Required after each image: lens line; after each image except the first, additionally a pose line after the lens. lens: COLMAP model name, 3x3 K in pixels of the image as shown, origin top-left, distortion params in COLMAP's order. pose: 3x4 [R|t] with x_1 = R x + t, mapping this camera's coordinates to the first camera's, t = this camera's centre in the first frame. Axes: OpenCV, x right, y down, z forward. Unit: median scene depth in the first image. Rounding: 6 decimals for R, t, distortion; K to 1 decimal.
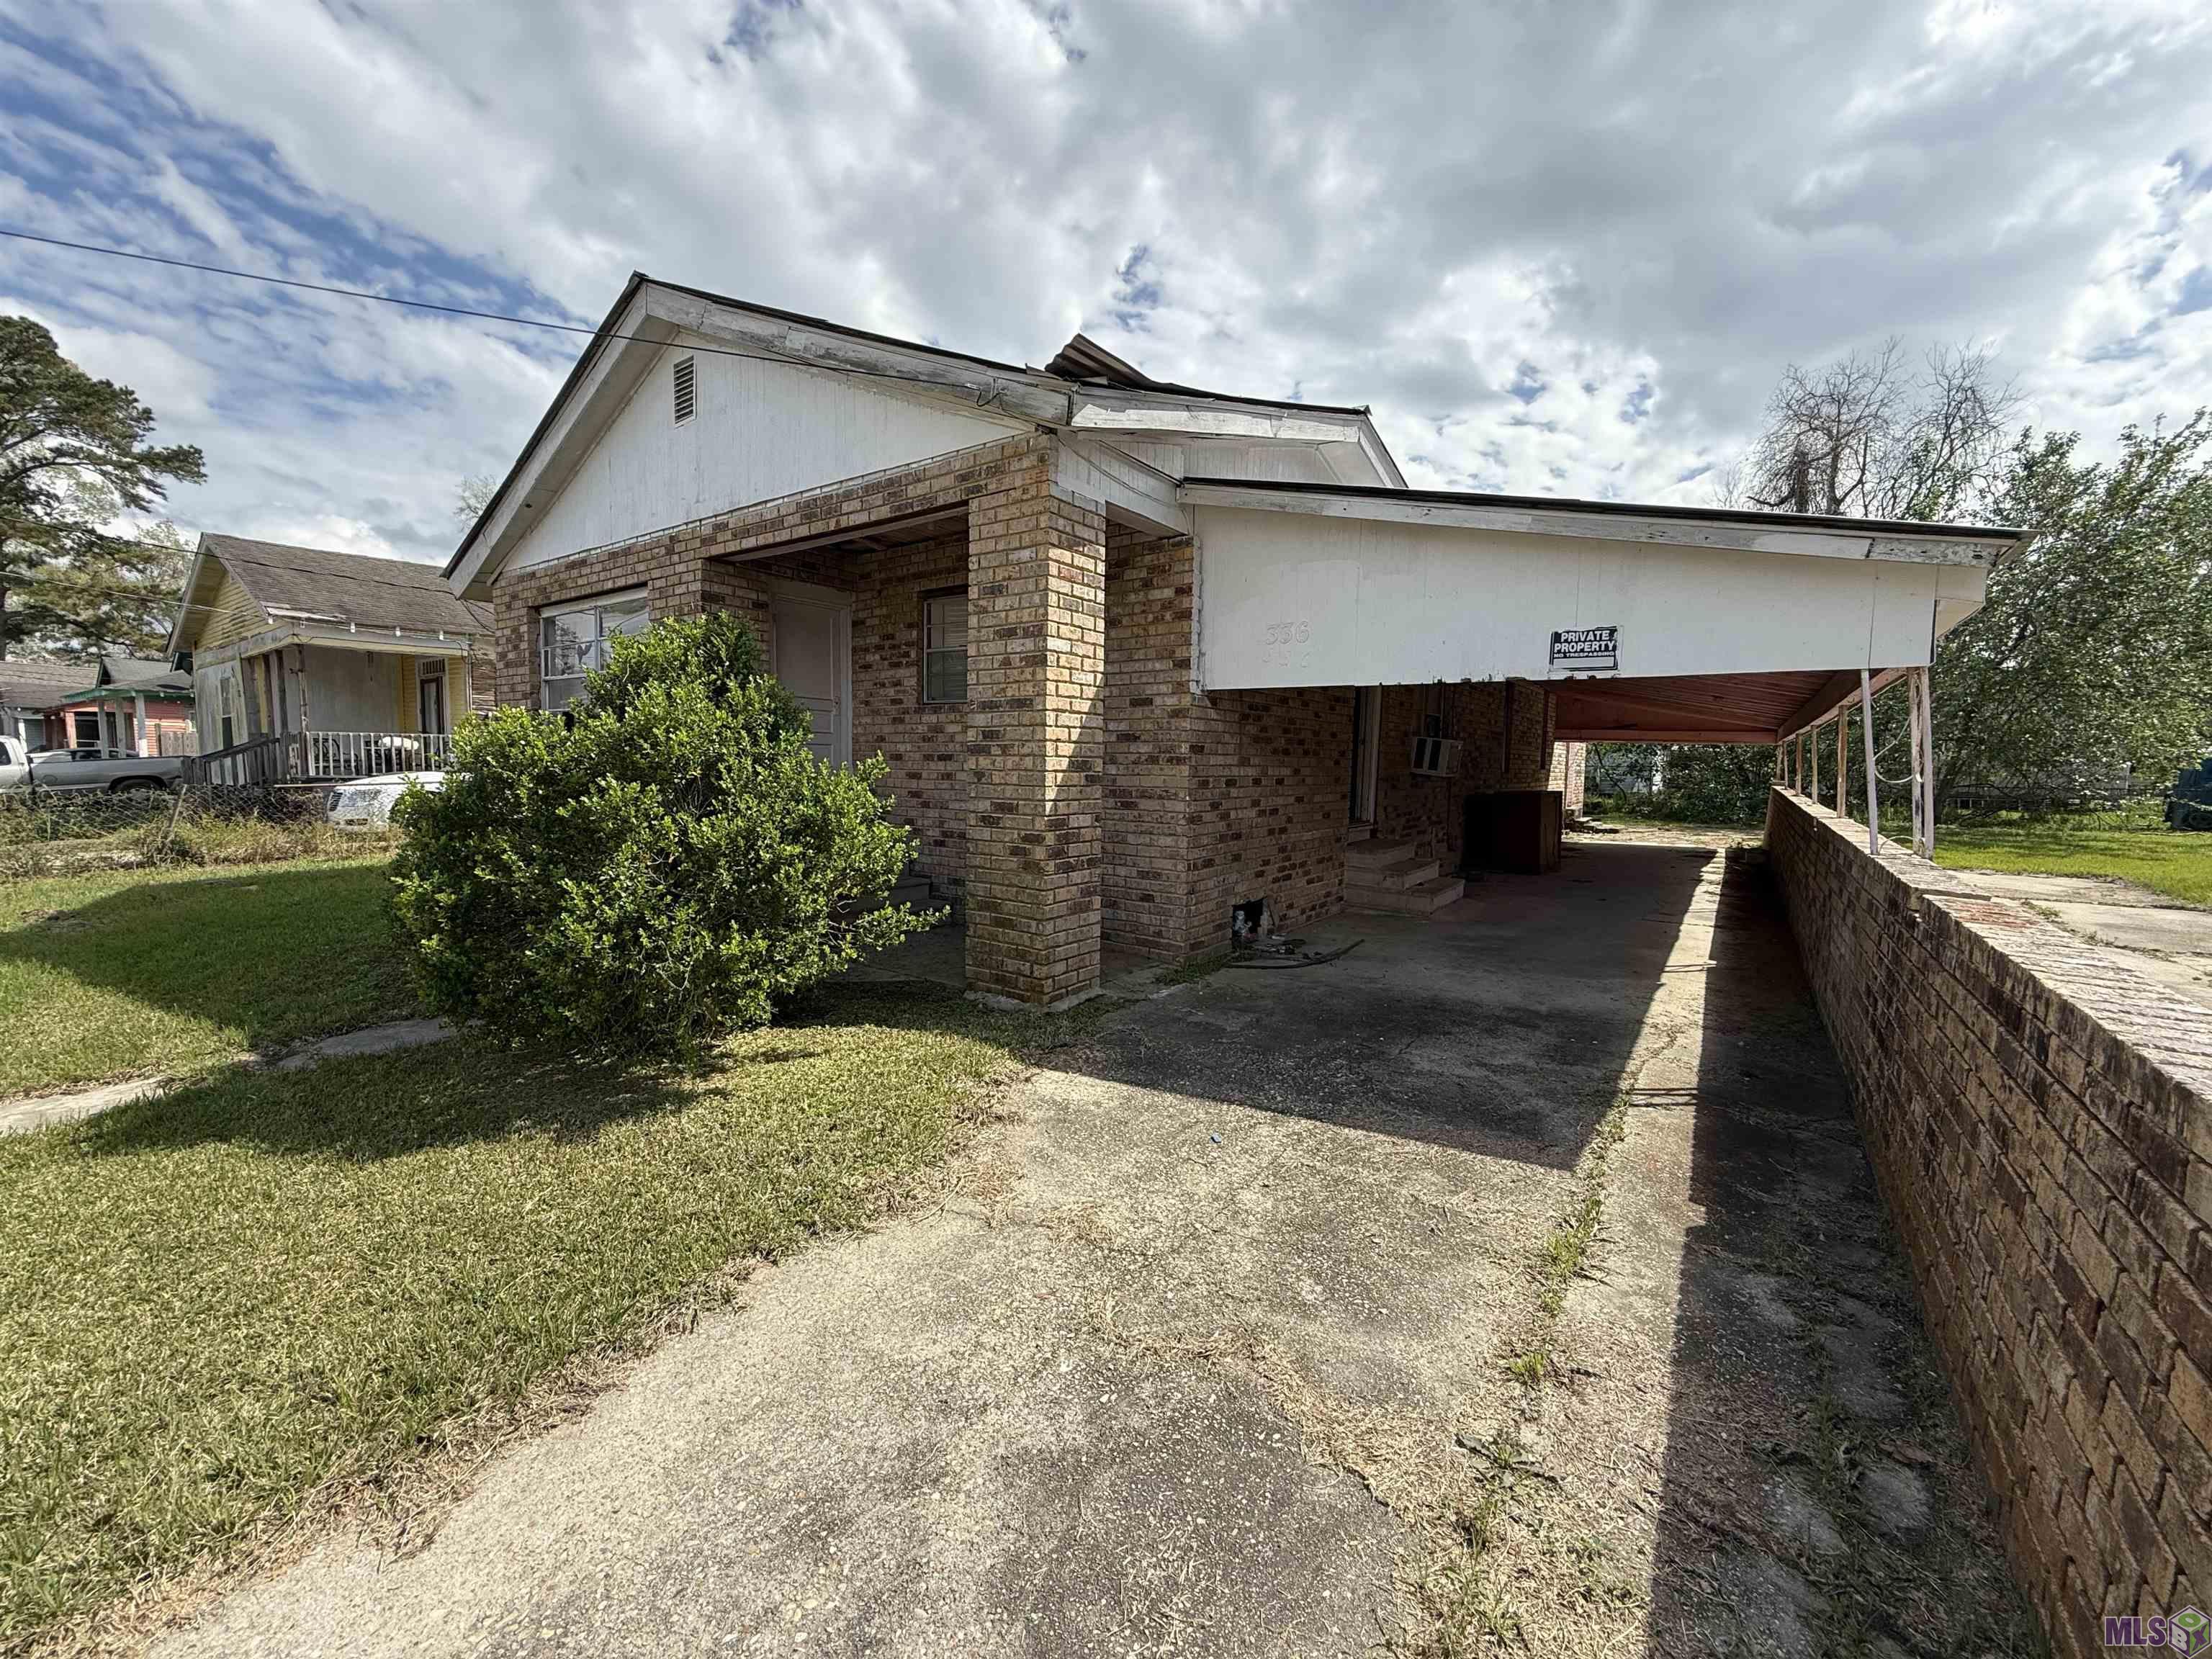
lens RADIAL K [[878.8, 0, 1100.0], [0, 878.8, 831.6], [0, 0, 1]] dist [0.000205, 0.000035]
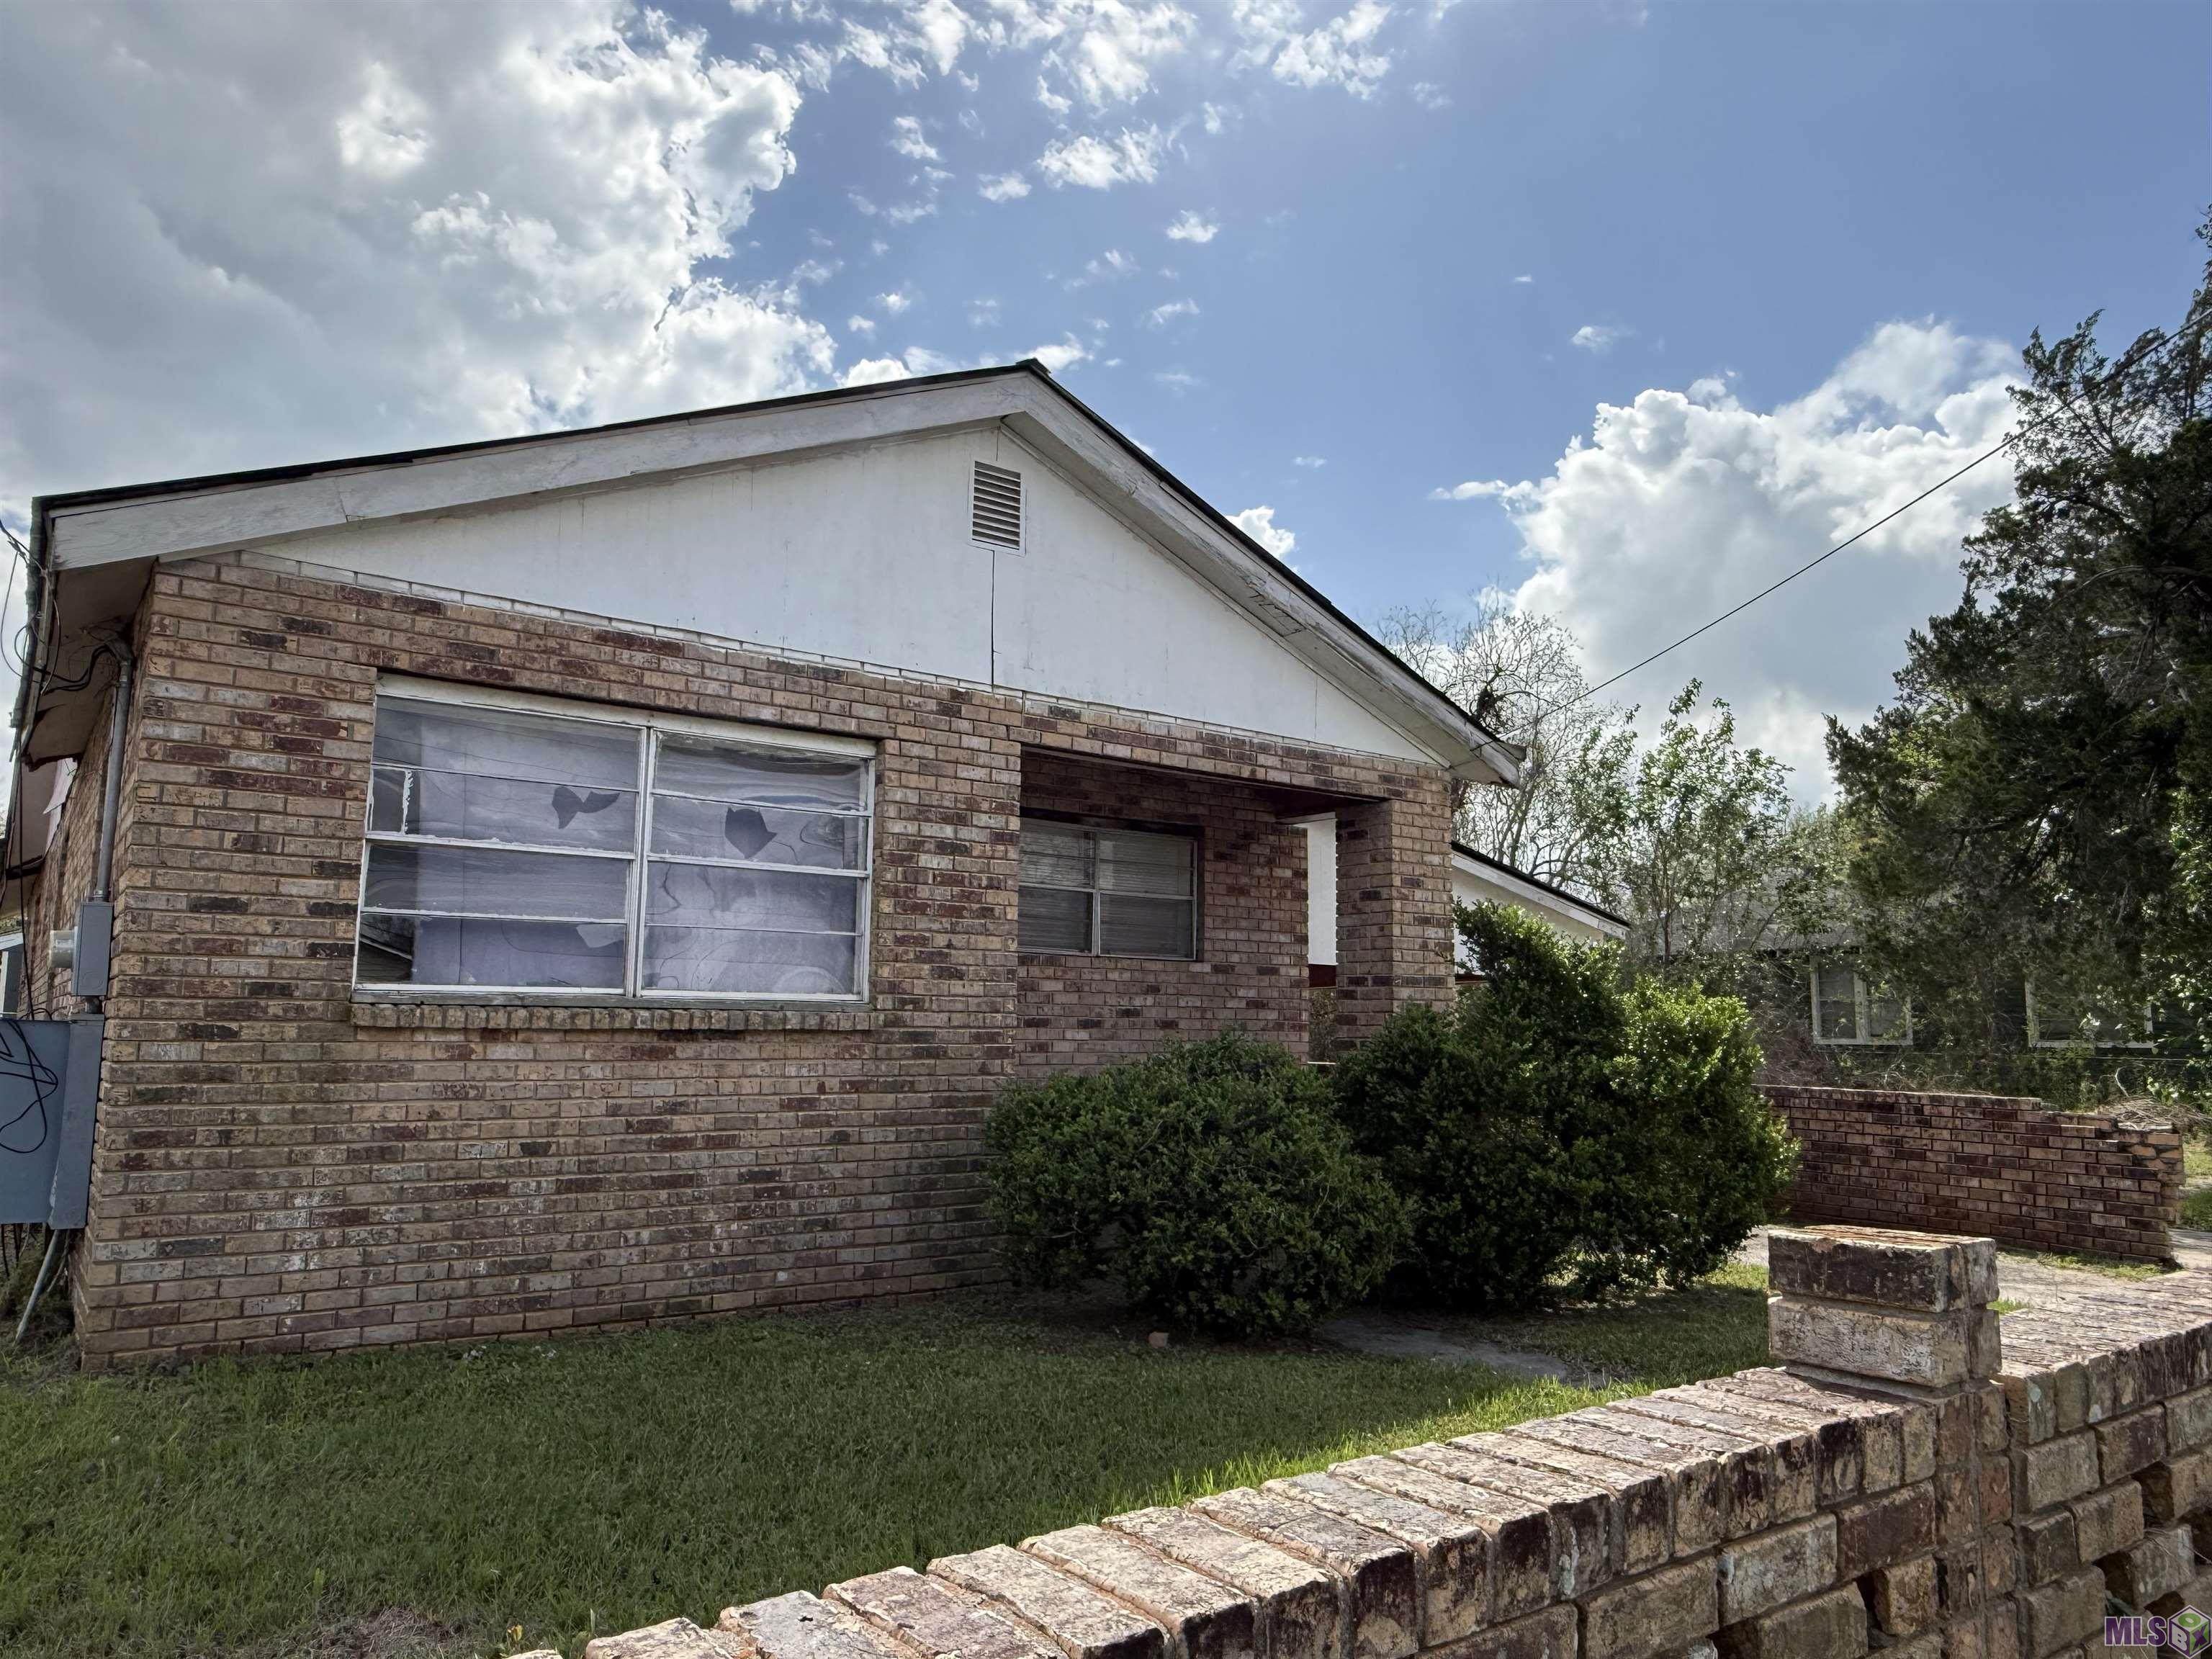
lens RADIAL K [[1501.4, 0, 1106.0], [0, 1501.4, 829.5], [0, 0, 1]] dist [-0.003007, 0.000840]
pose [[0.301376, 0.118427, 0.946122, -1.866623], [0.068742, 0.986976, -0.145437, -0.073186], [-0.951024, 0.108869, 0.289310, 0.707541]]
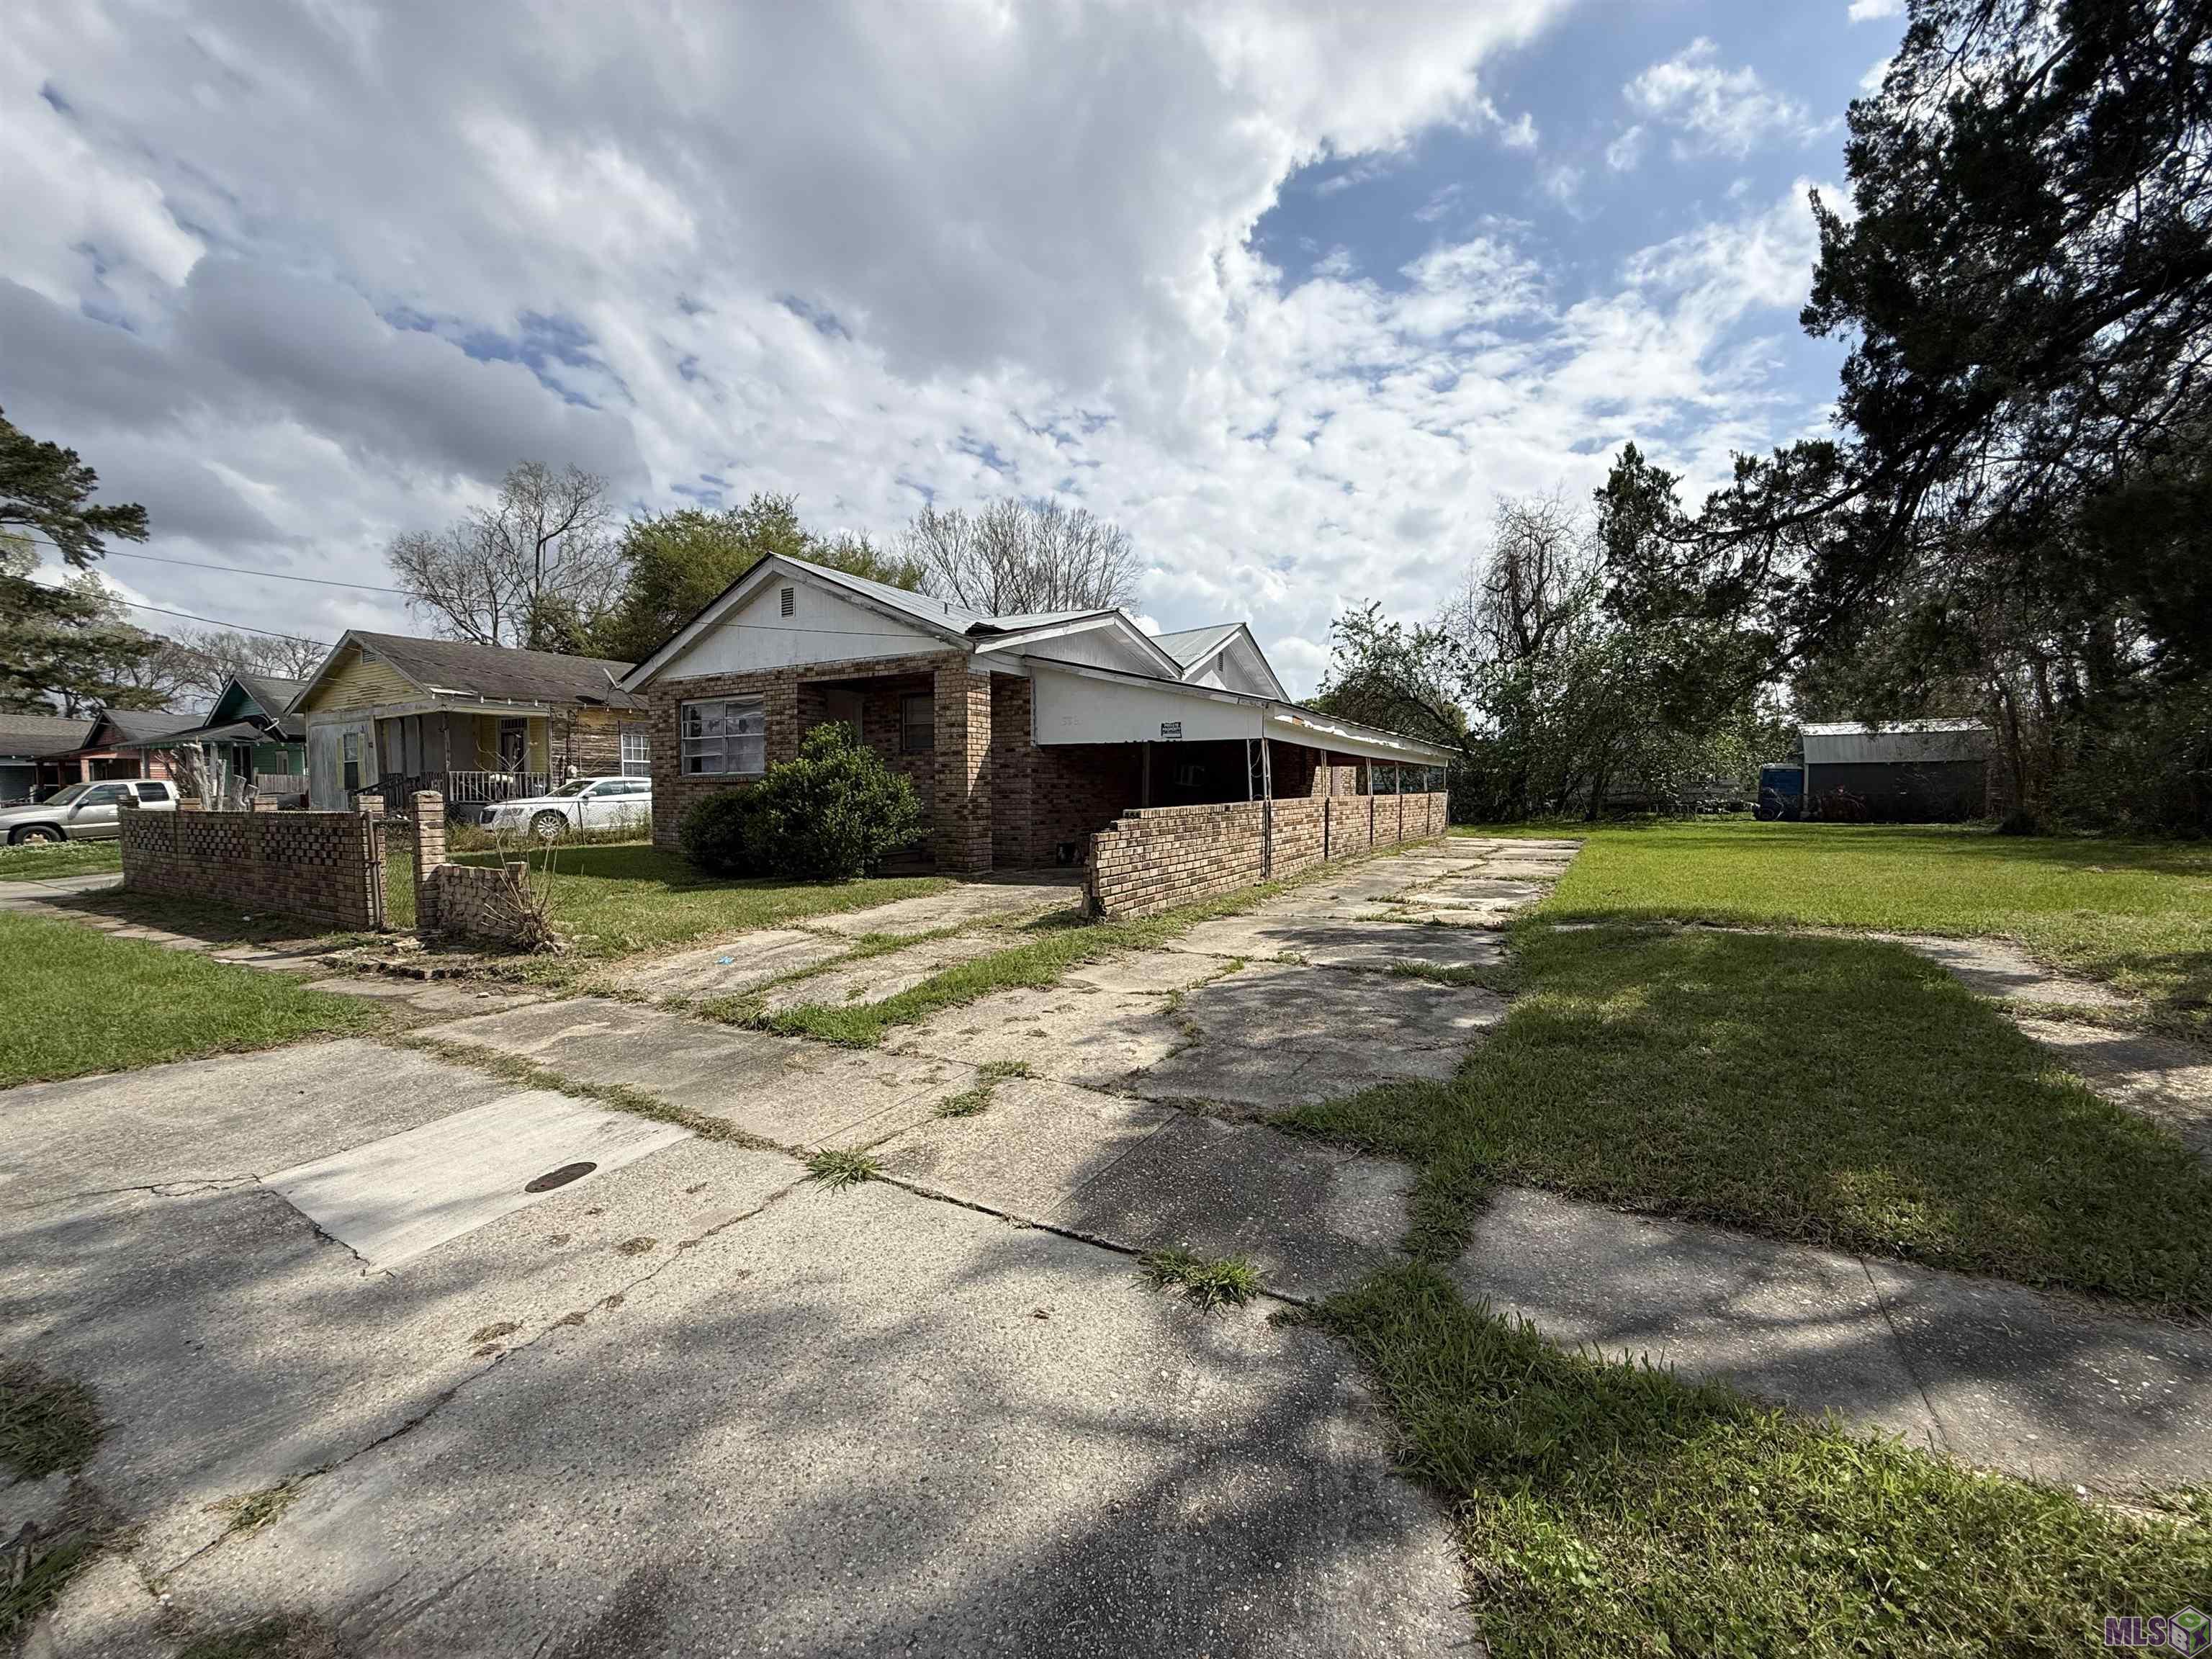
lens RADIAL K [[882.0, 0, 1106.3], [0, 882.0, 835.2], [0, 0, 1]] dist [-0.002193, 0.000093]
pose [[0.994863, -0.021652, 0.098892, 0.068797], [0.024786, 0.999225, -0.030573, 0.153823], [-0.098153, 0.032867, 0.994628, -1.341451]]
